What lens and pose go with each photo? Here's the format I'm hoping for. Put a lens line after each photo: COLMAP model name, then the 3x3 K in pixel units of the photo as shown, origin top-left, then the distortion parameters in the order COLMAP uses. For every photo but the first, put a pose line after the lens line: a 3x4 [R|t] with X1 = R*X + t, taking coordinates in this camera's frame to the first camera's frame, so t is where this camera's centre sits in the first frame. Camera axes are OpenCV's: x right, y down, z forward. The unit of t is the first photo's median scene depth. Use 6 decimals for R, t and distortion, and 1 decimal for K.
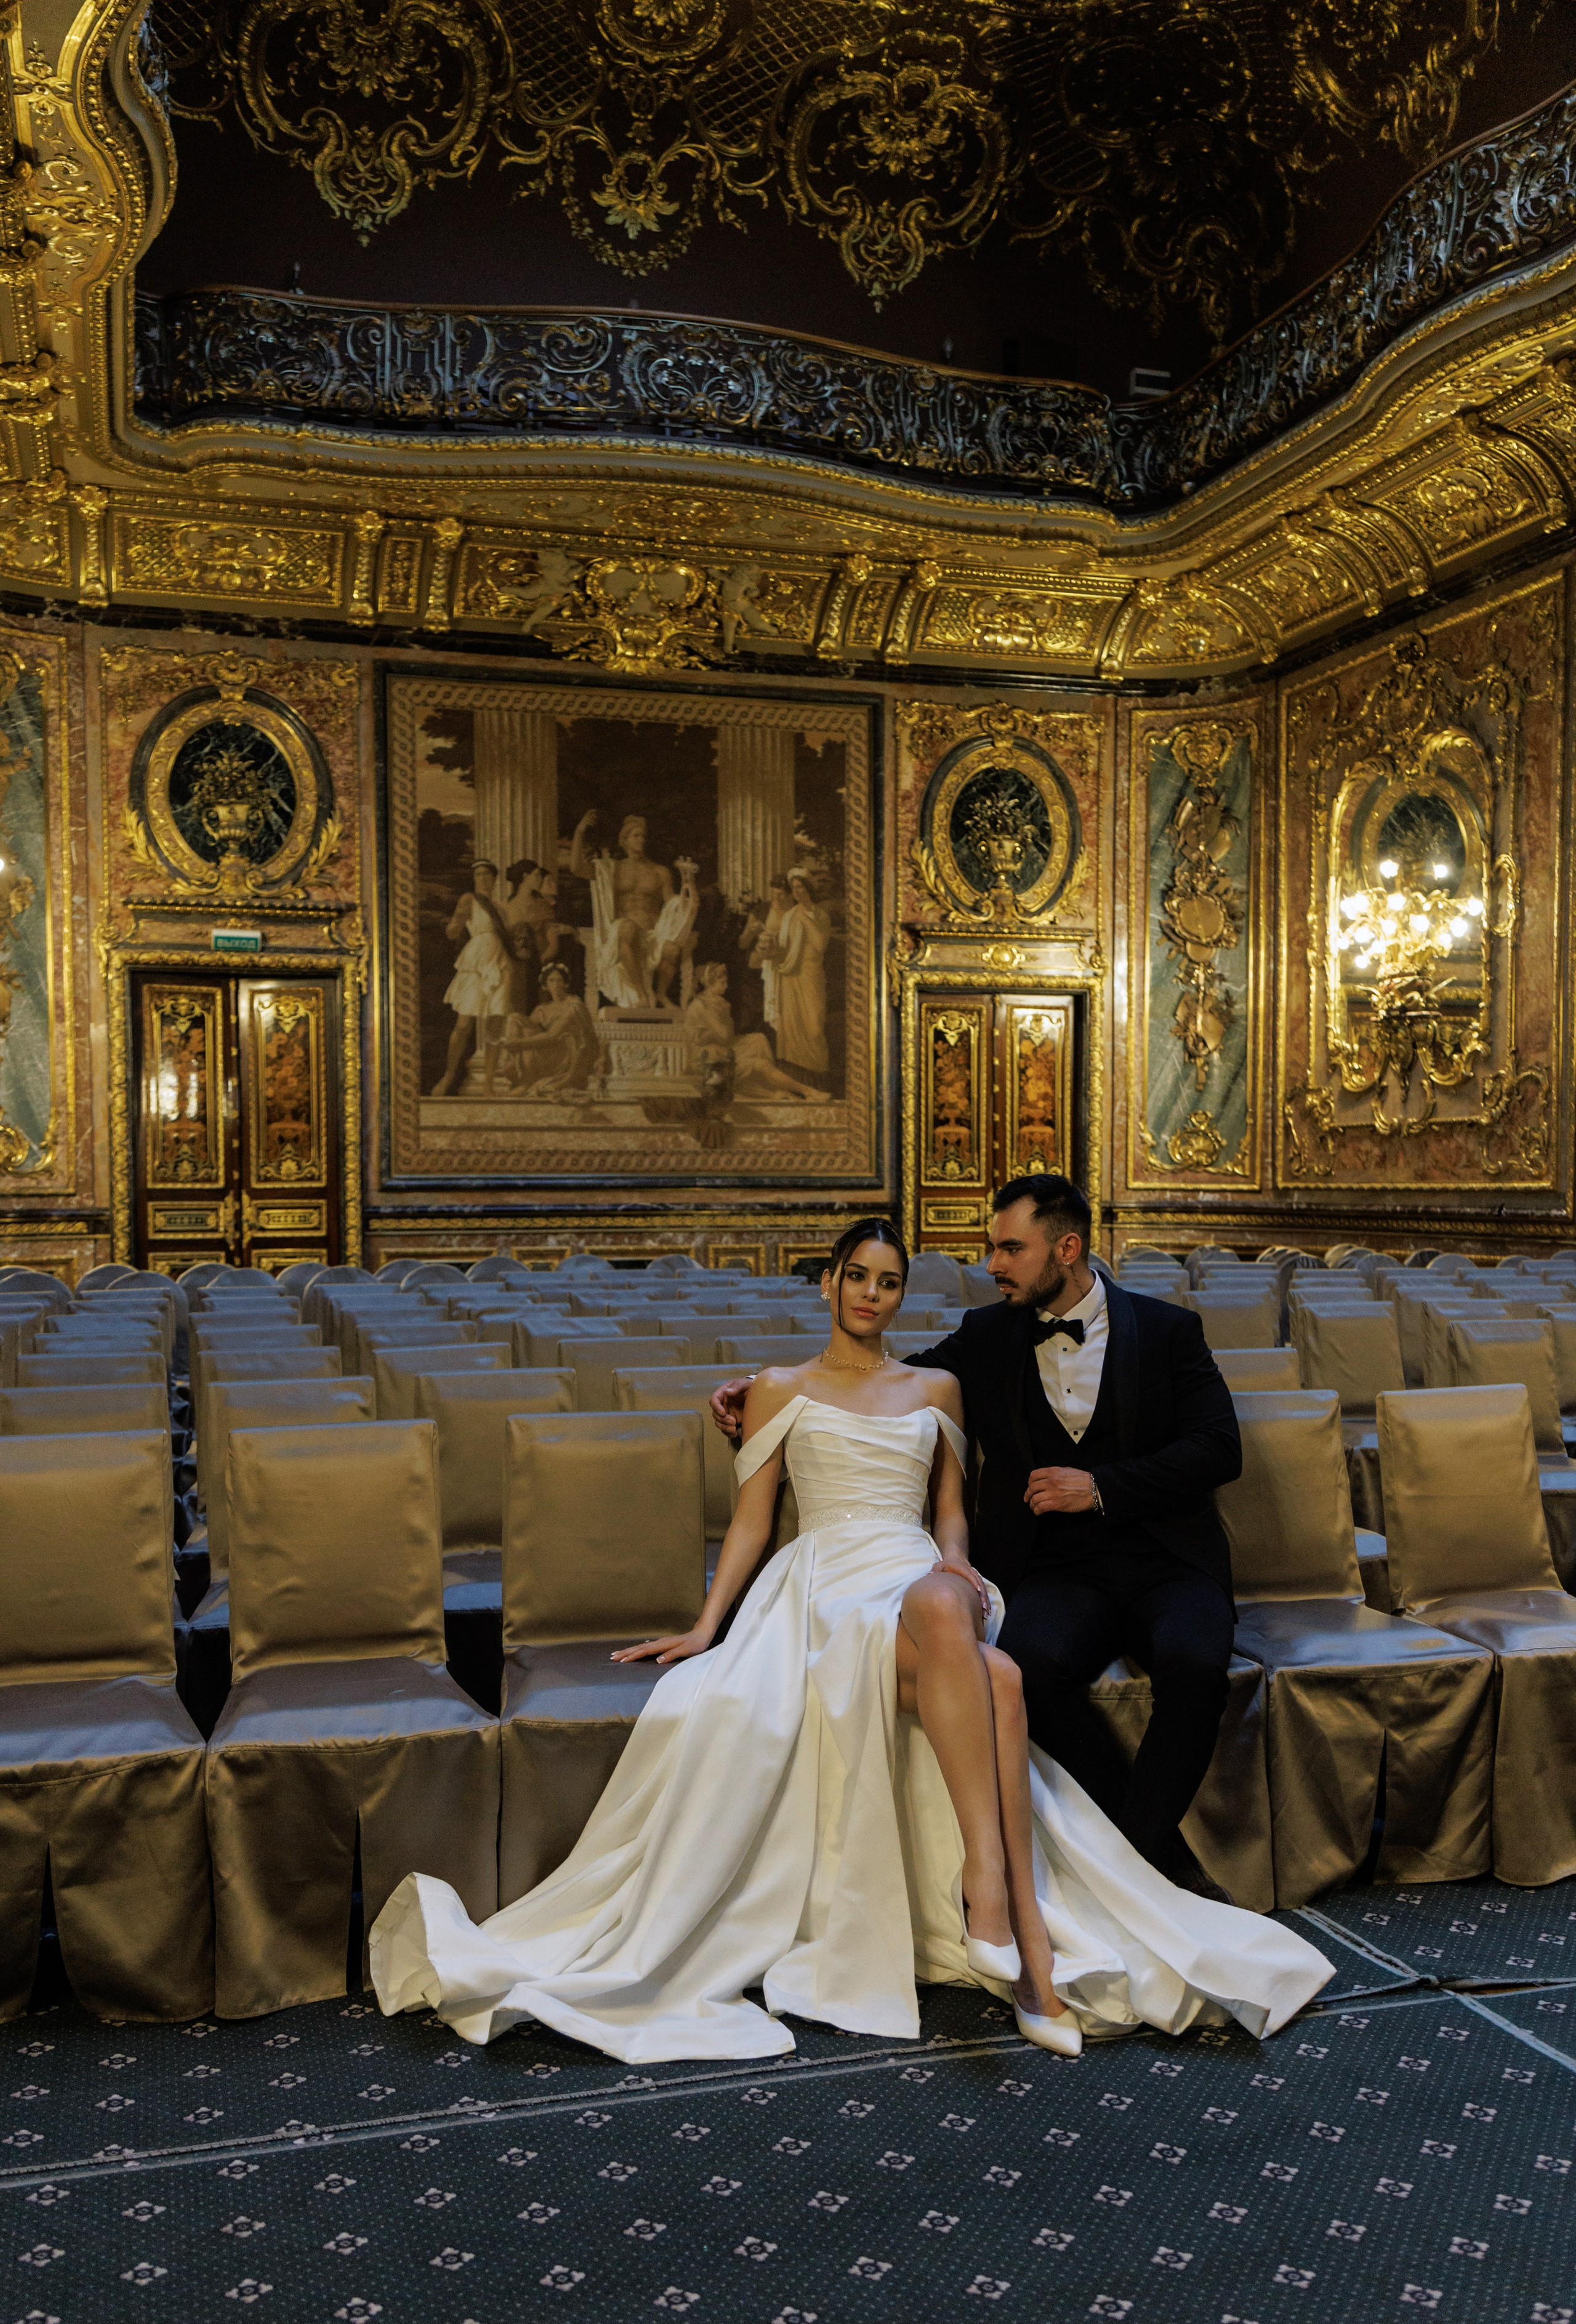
lens RADIAL K [[2110.2, 0, 729.0], [0, 2110.2, 1238.3], [0, 0, 1]] dist [0.010026, 0.000000]
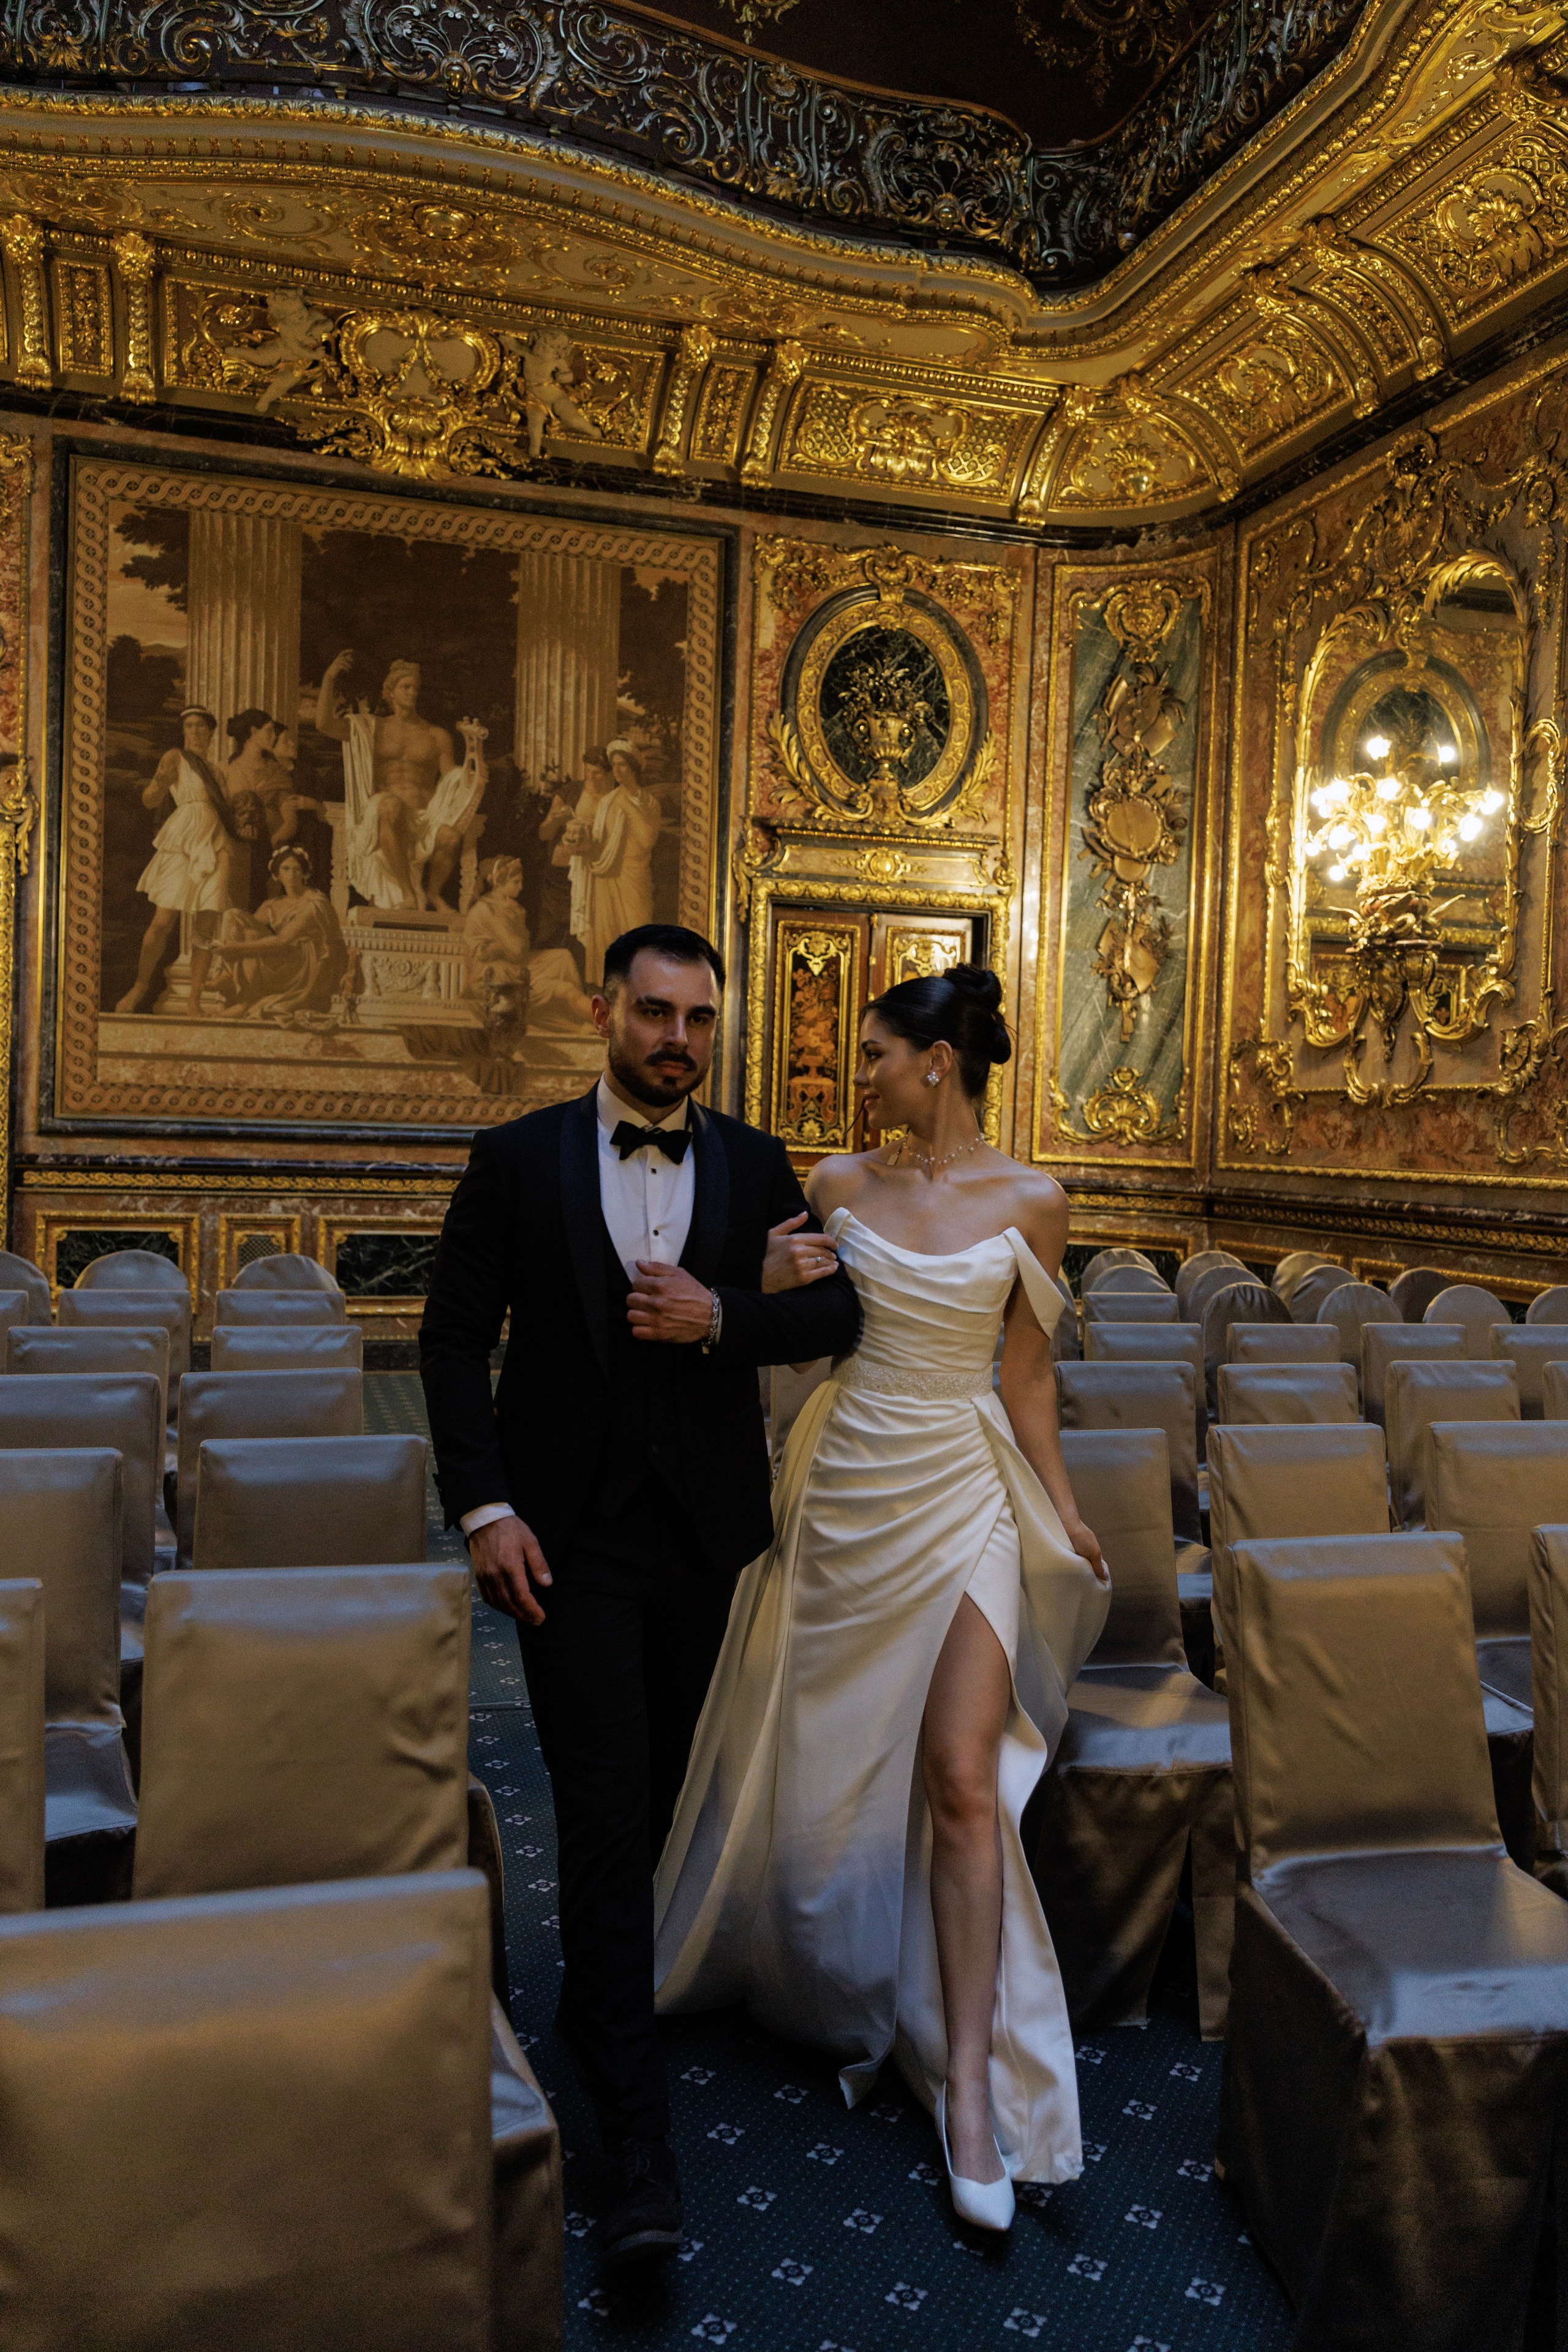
lens RADIAL K [[1802.8, 0, 788.4], [0, 1802.8, 1158.1], [0, 0, 1]] dist [0.026848, -0.049821]
pose [[0.999348, 0.032914, 0.014833, 0.096645], [-0.032762, 0.999409, -0.010384, -0.016503], [-0.015166, 0.009891, 0.999836, 0.354913]]
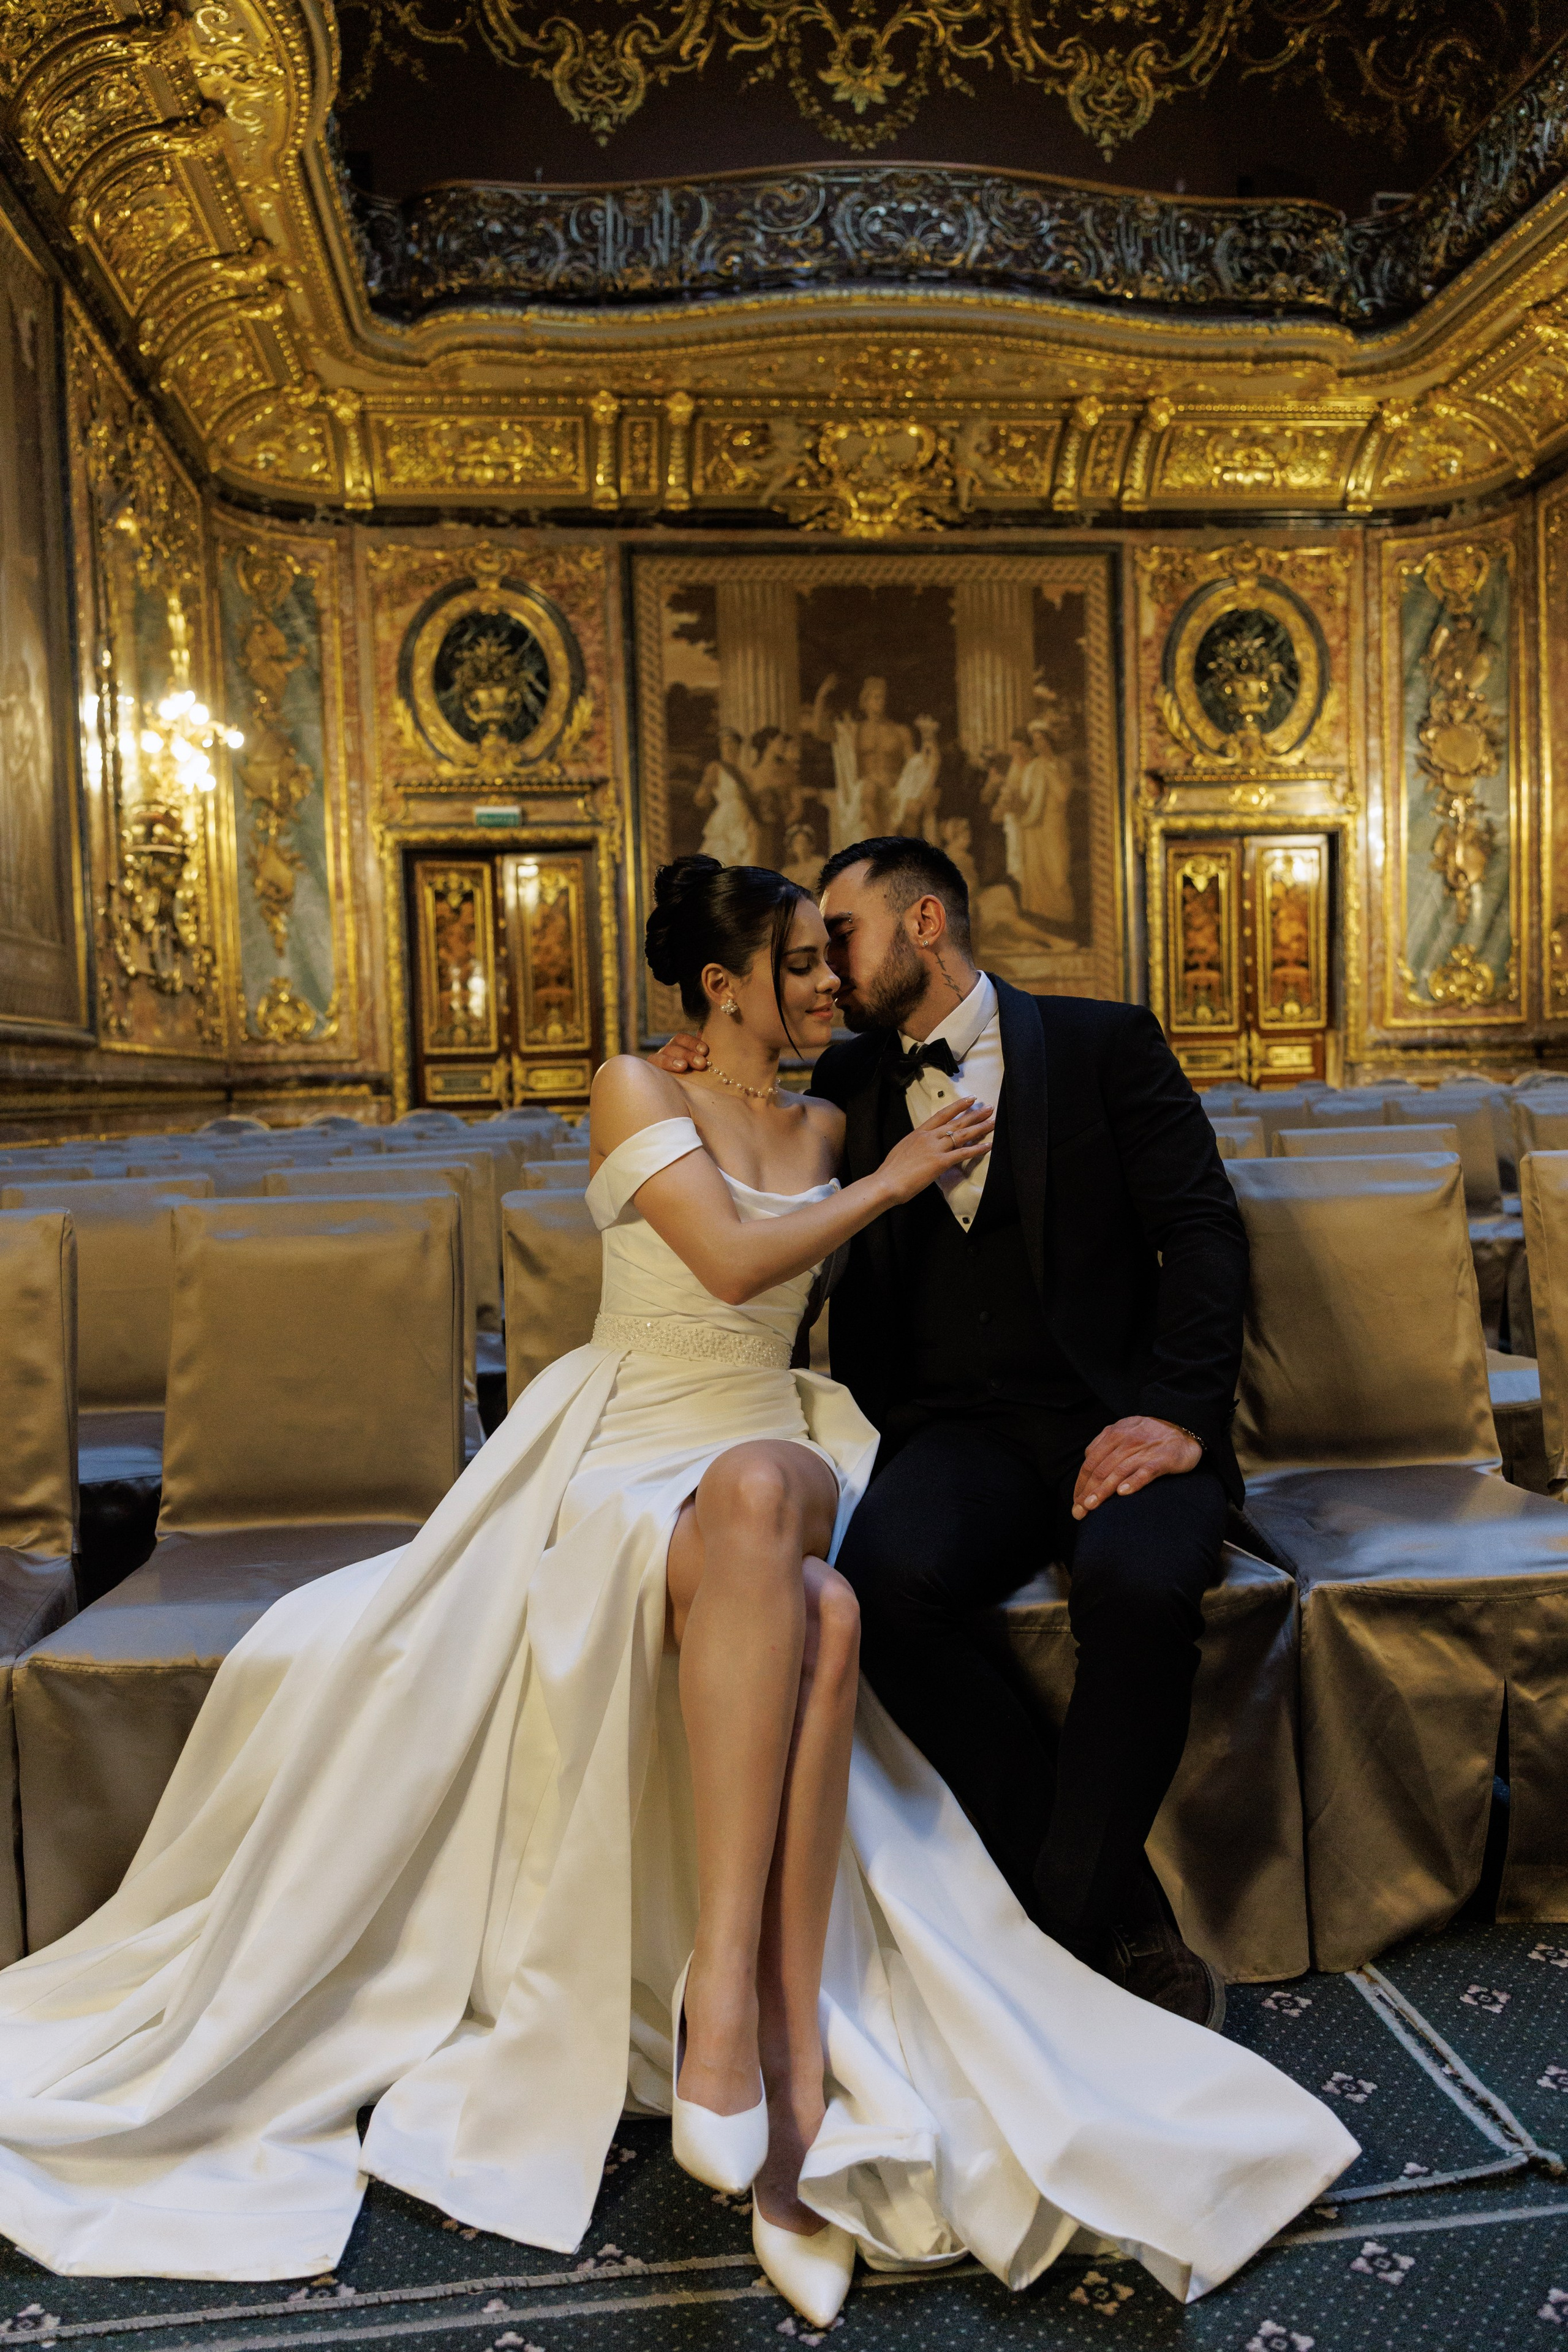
lens RADIAL K [[1802.8, 0, 774.7], [0, 1802.8, 1155.8], [0, 0, 1]] dist [0.026848, -0.049821]
pose [[0.985149, -0.021991, -0.170289, 0.054564], [0.025106, 0.999554, 0.016164, 0.018221], [0.169858, -0.020199, 0.985262, 0.125813]]
